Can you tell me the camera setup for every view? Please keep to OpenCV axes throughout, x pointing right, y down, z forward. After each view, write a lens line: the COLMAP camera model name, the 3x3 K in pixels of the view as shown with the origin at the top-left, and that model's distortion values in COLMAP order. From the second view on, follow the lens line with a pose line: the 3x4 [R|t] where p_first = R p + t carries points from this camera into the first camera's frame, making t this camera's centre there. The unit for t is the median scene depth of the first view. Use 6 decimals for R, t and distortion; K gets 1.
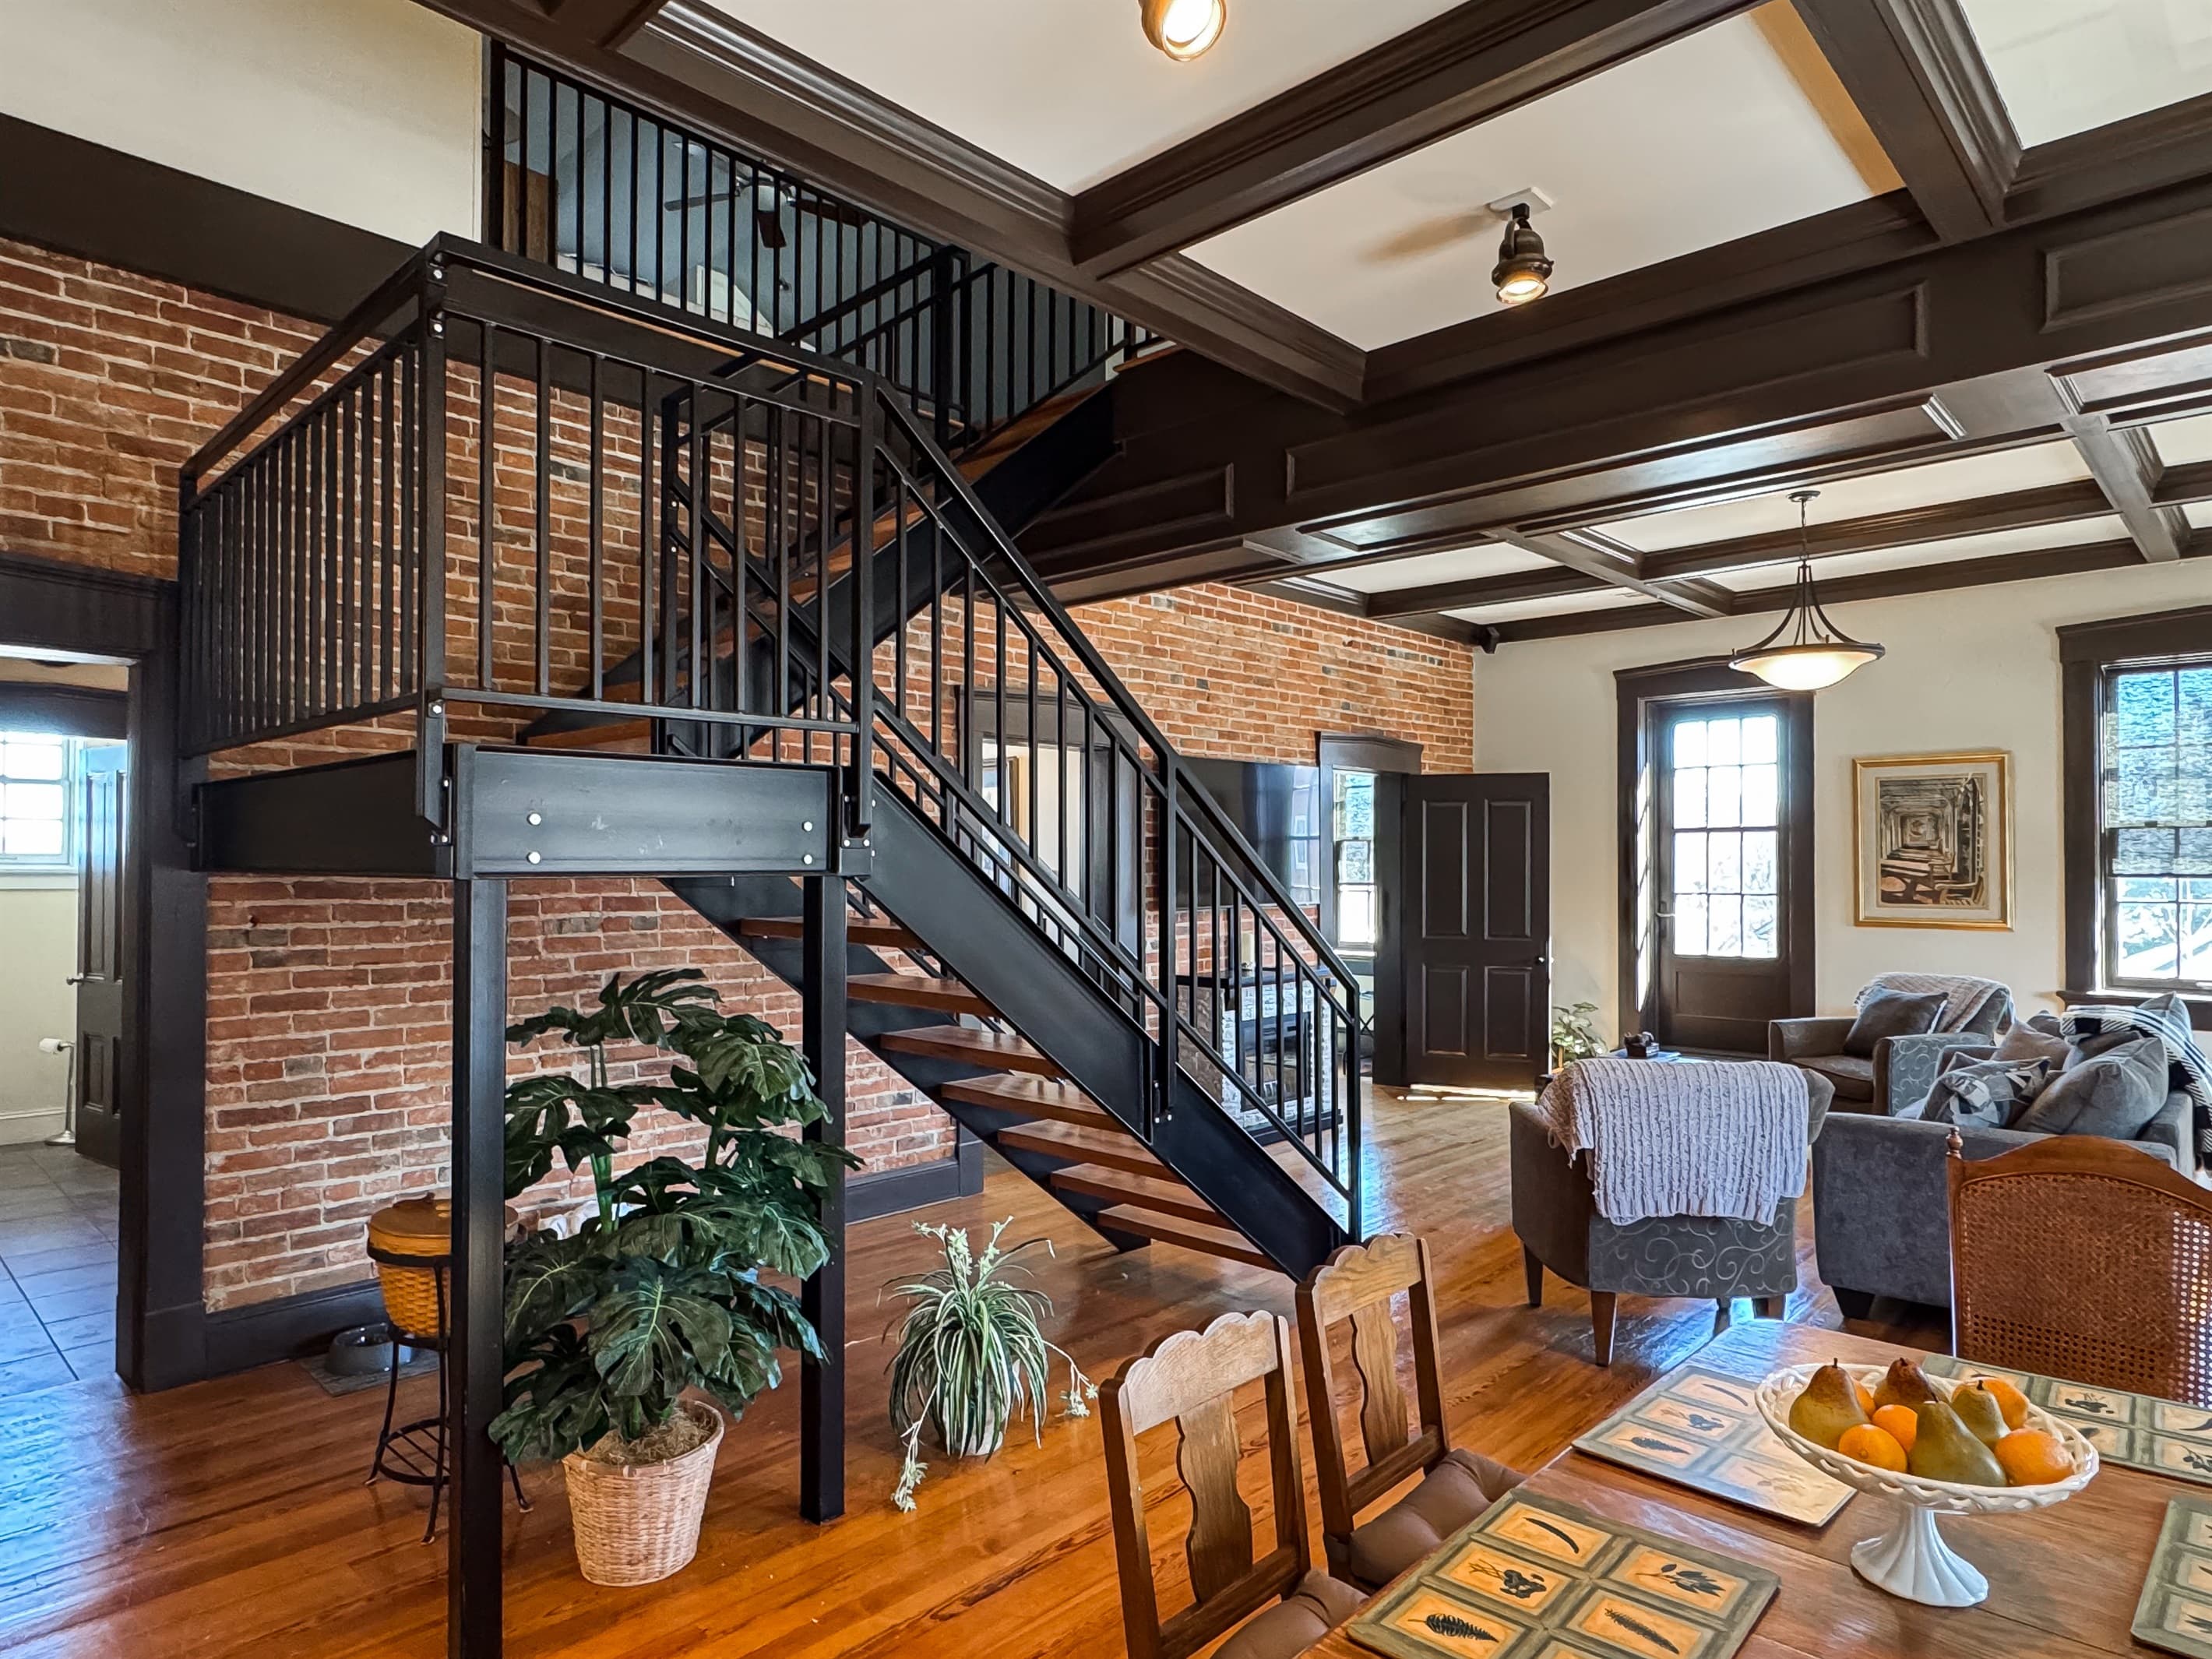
lens RADIAL K [[1302.7, 0, 1120.0], [0, 1302.7, 841.0], [0, 0, 1]] dist [-0.002790, 0.004441]
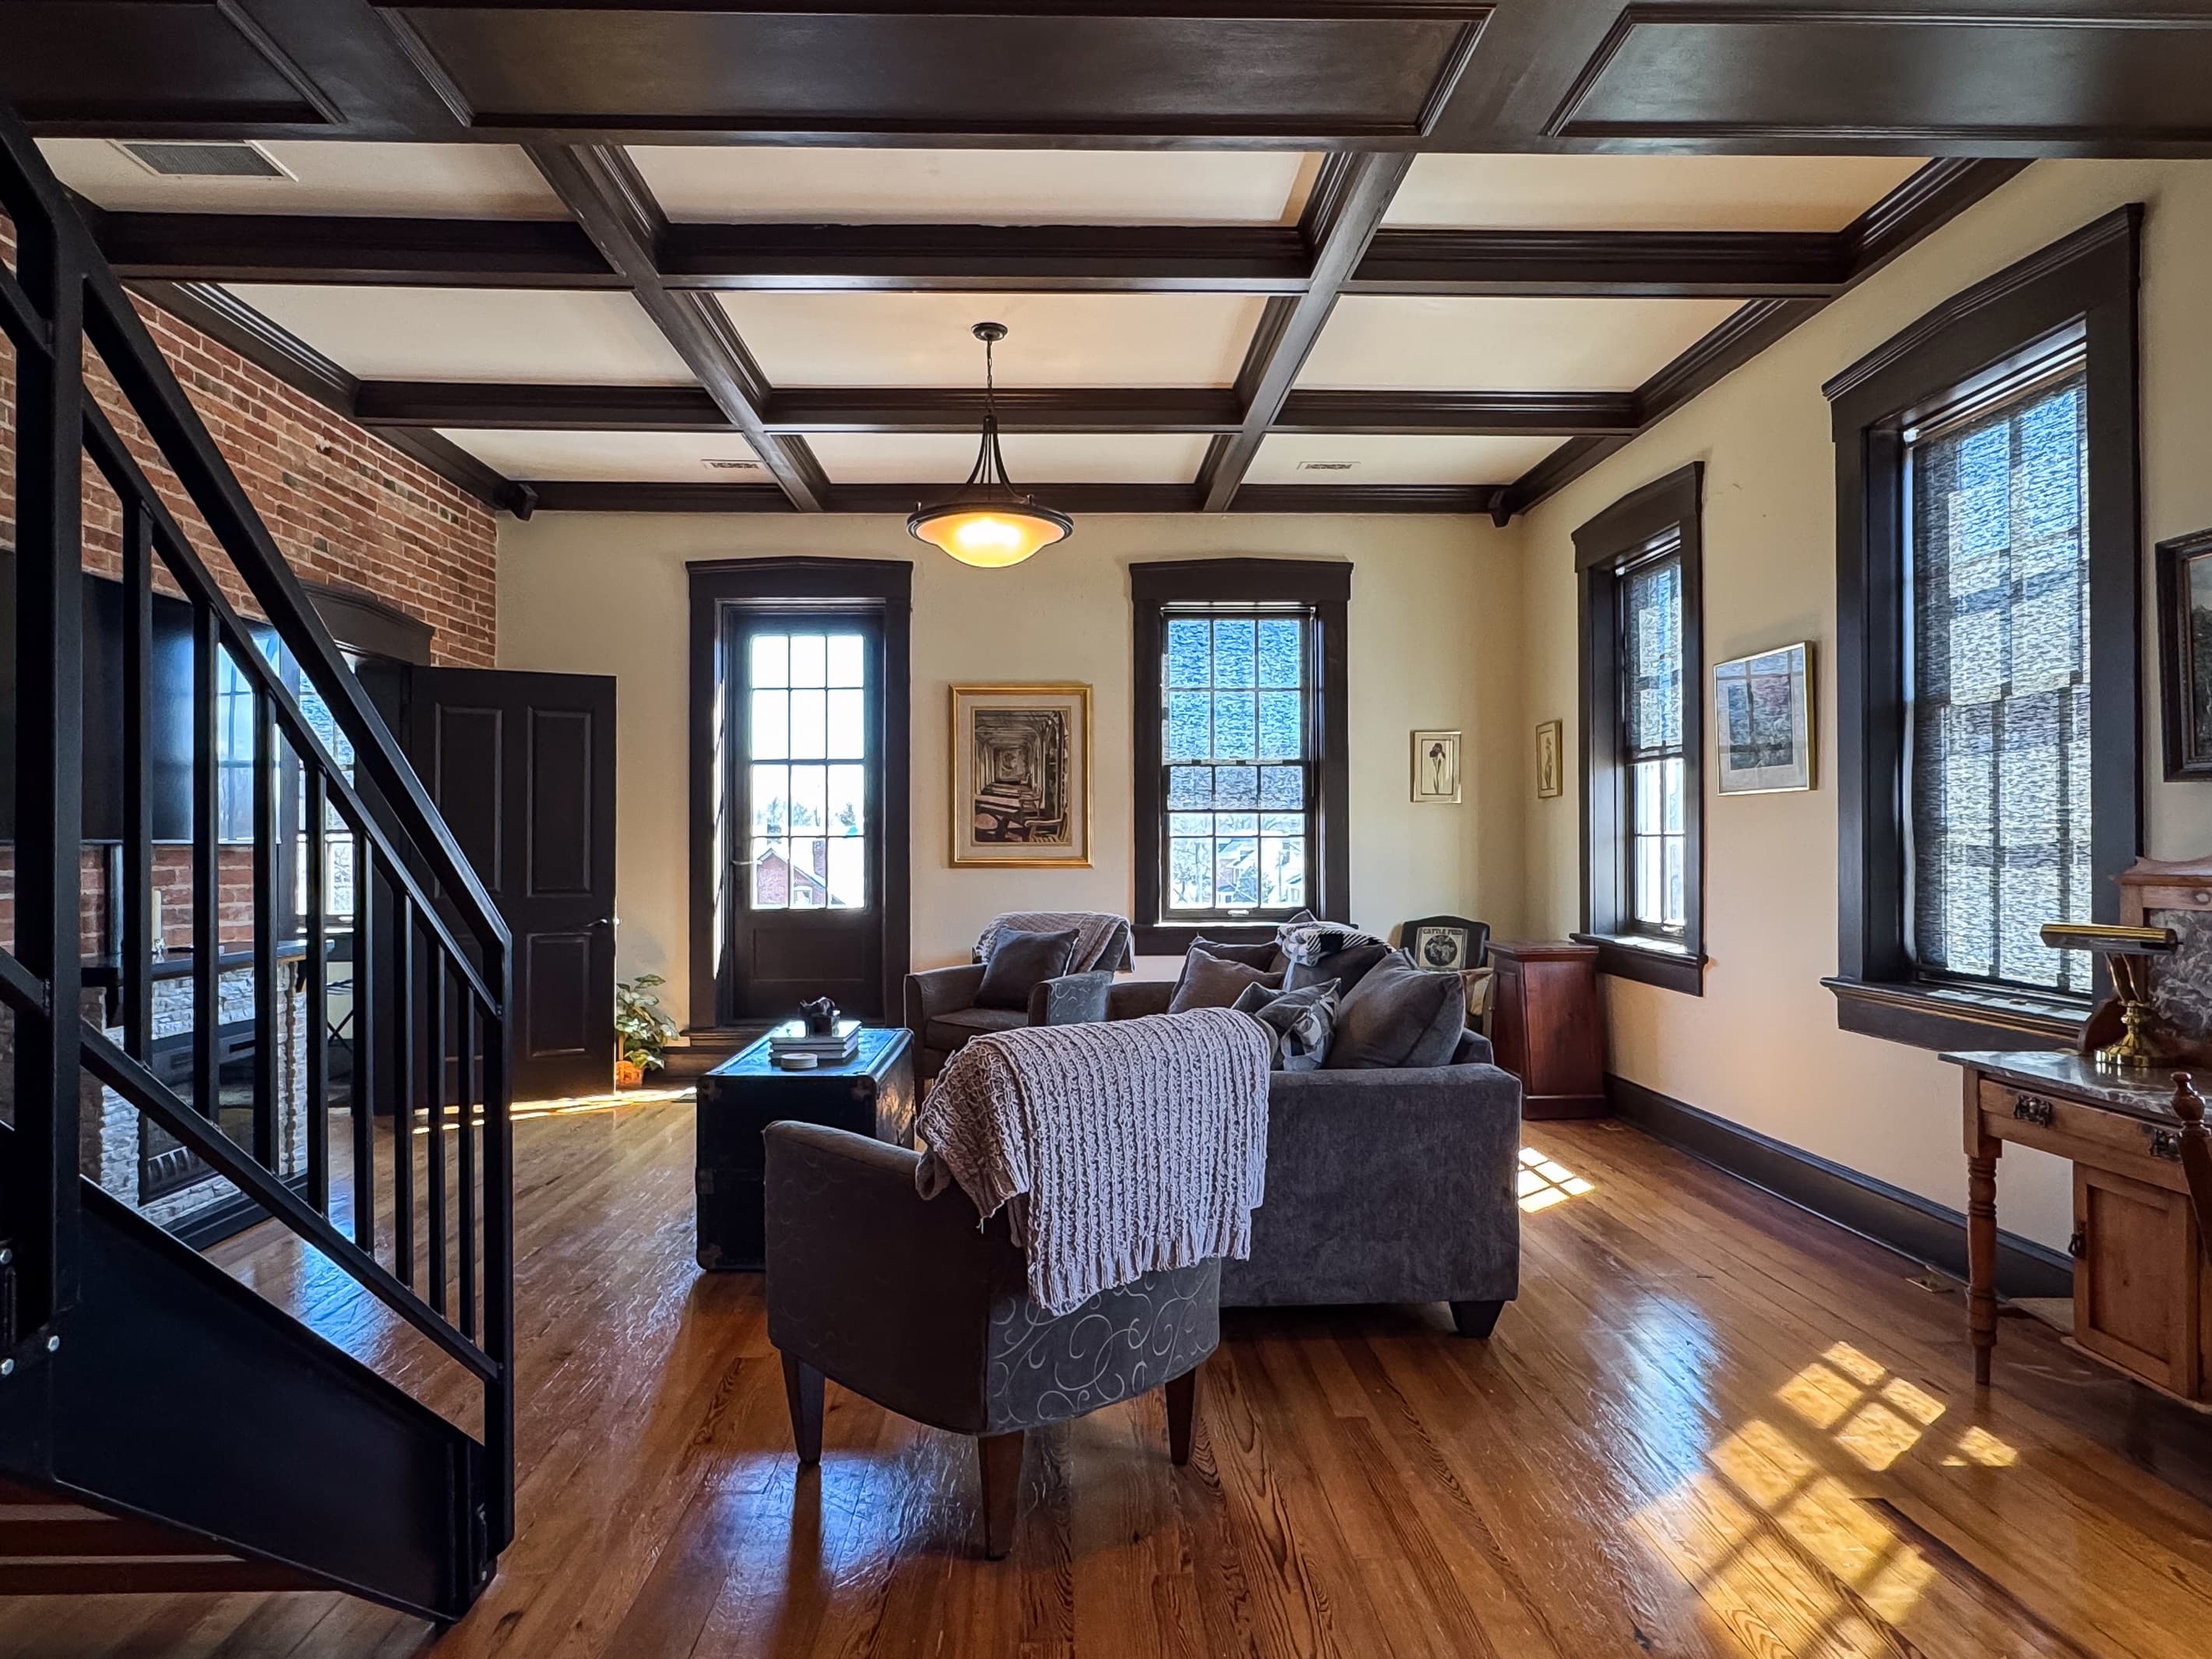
lens RADIAL K [[1302.7, 0, 1075.5], [0, 1302.7, 847.3], [0, 0, 1]] dist [-0.002790, 0.004441]
pose [[0.724183, -0.002978, 0.689602, -0.004175], [-0.008405, 0.999878, 0.013144, 0.041232], [-0.689557, -0.015315, 0.724070, 0.296091]]
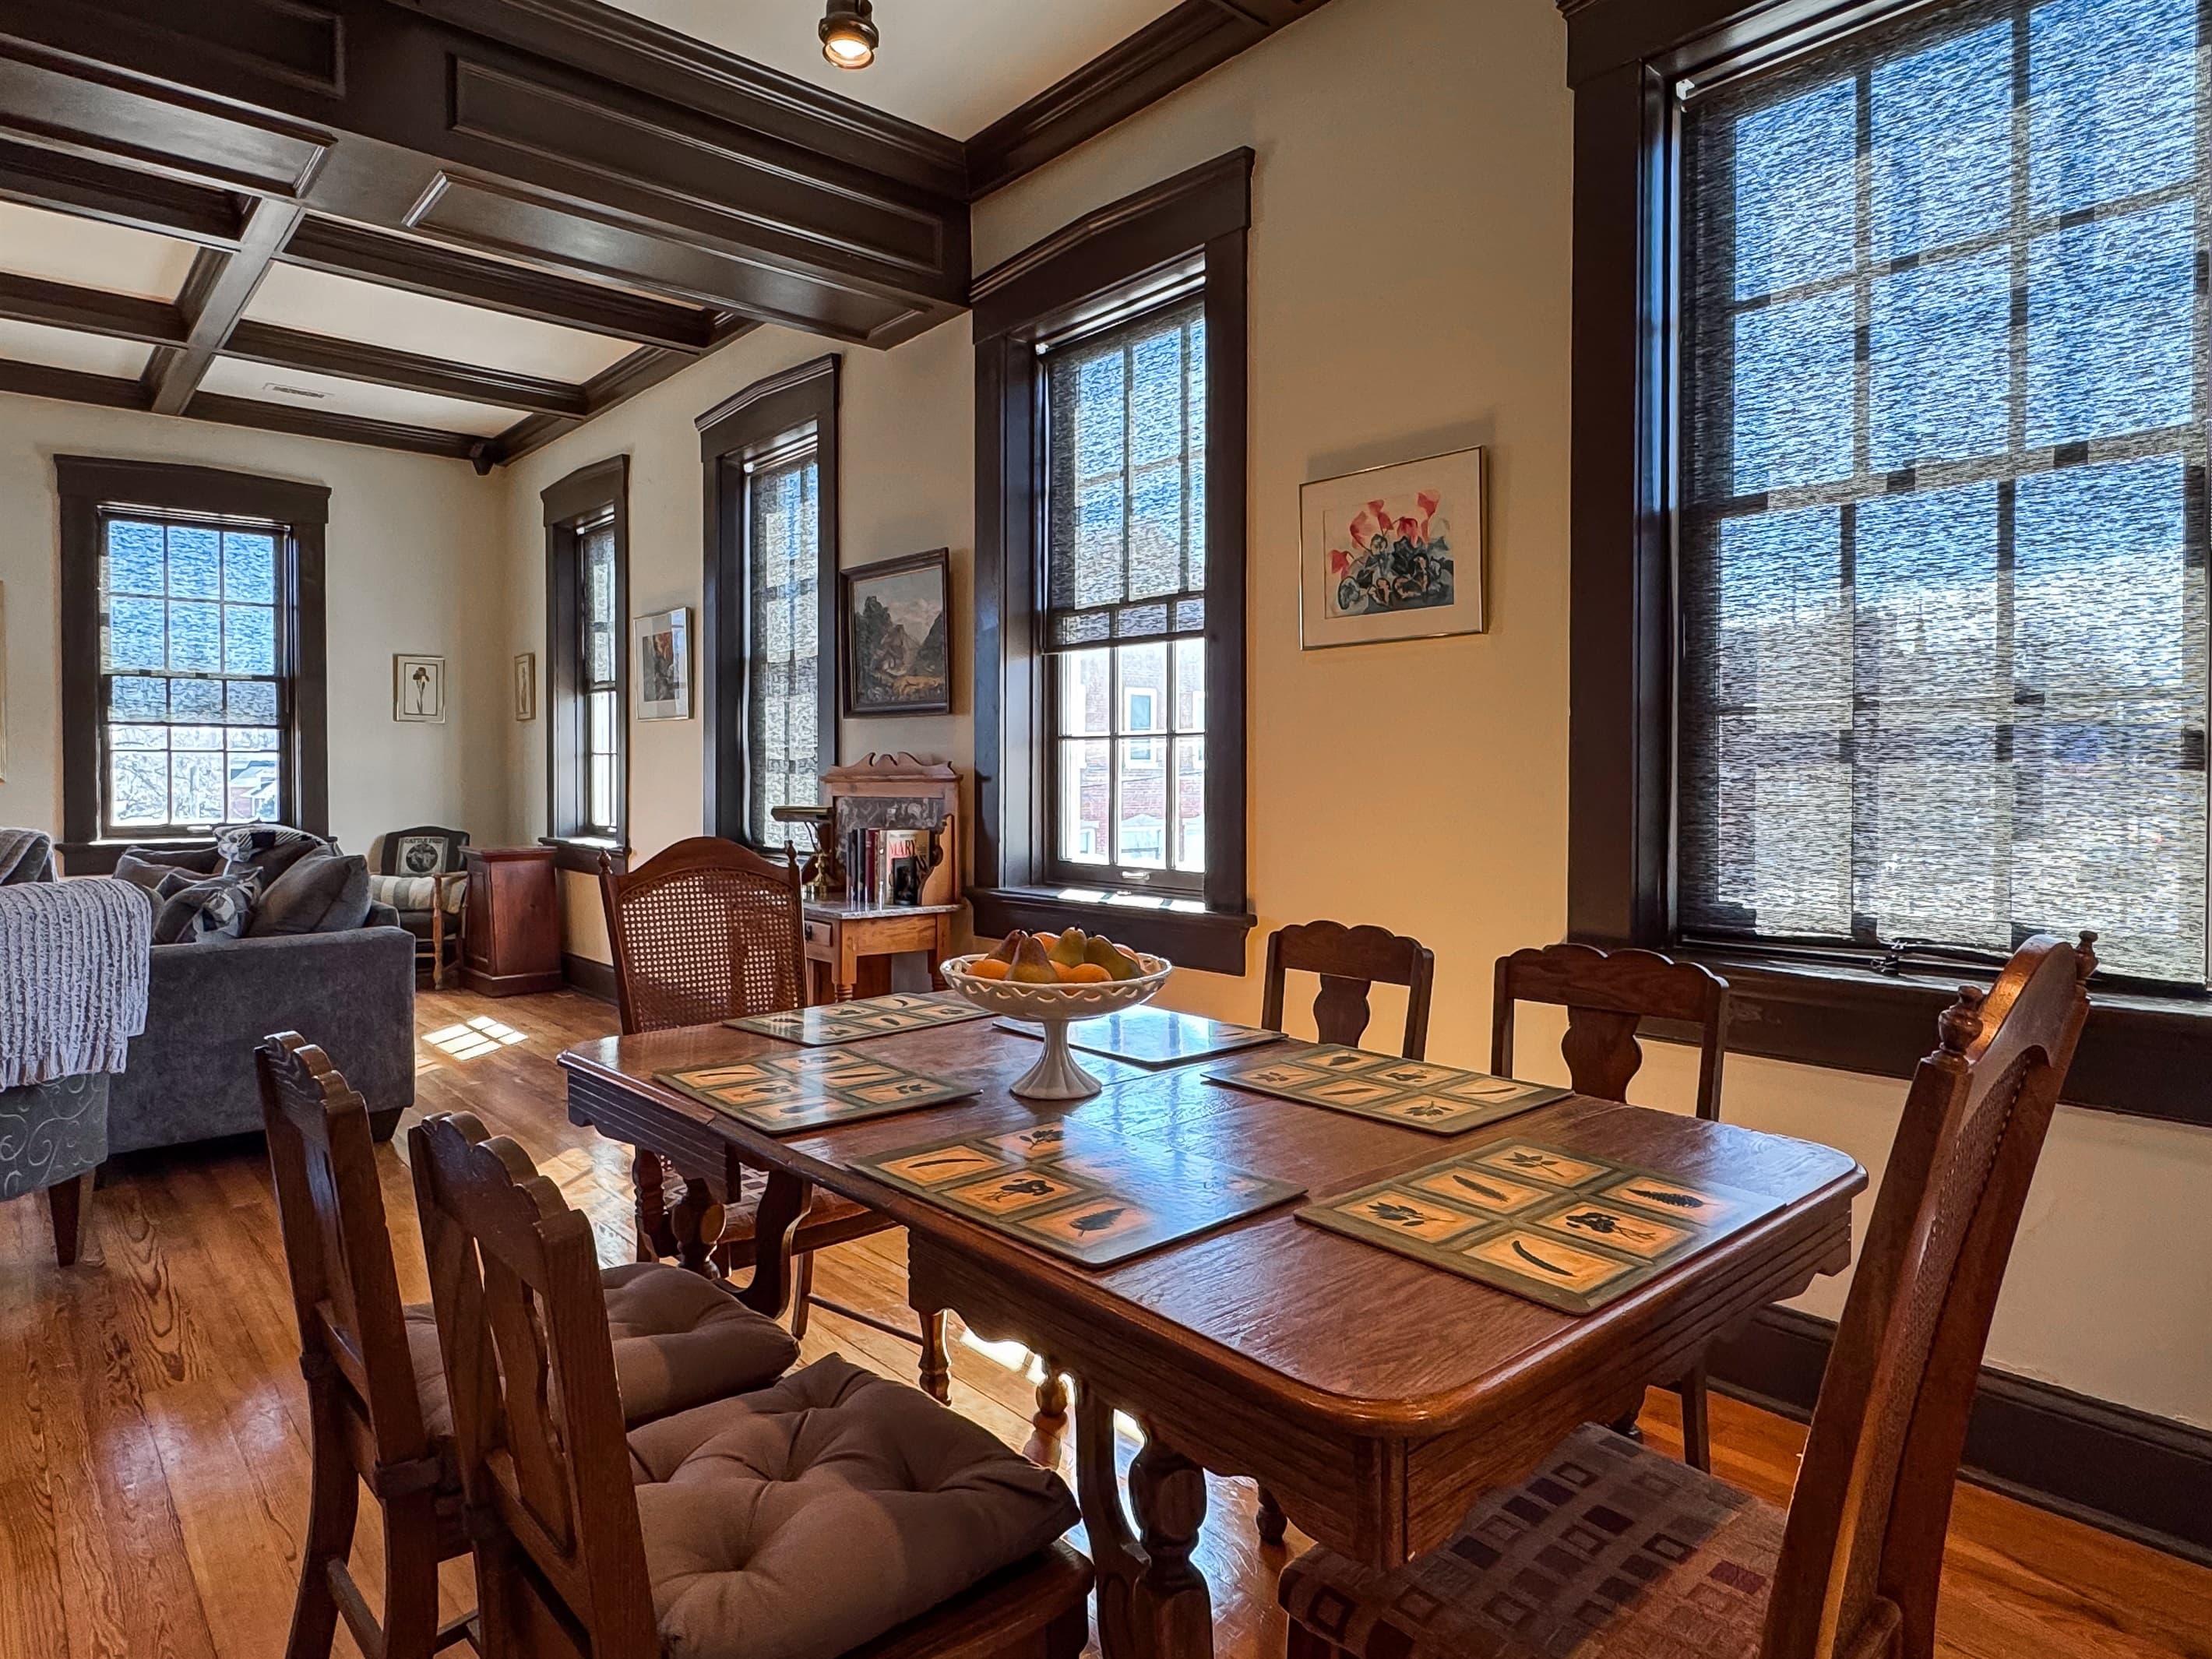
lens RADIAL K [[1302.7, 0, 1080.8], [0, 1302.7, 792.6], [0, 0, 1]] dist [-0.002790, 0.004441]
pose [[0.120229, -0.013669, 0.992652, -0.117920], [-0.019316, 0.999684, 0.016105, 0.047929], [-0.992558, -0.021111, 0.119927, 0.155967]]
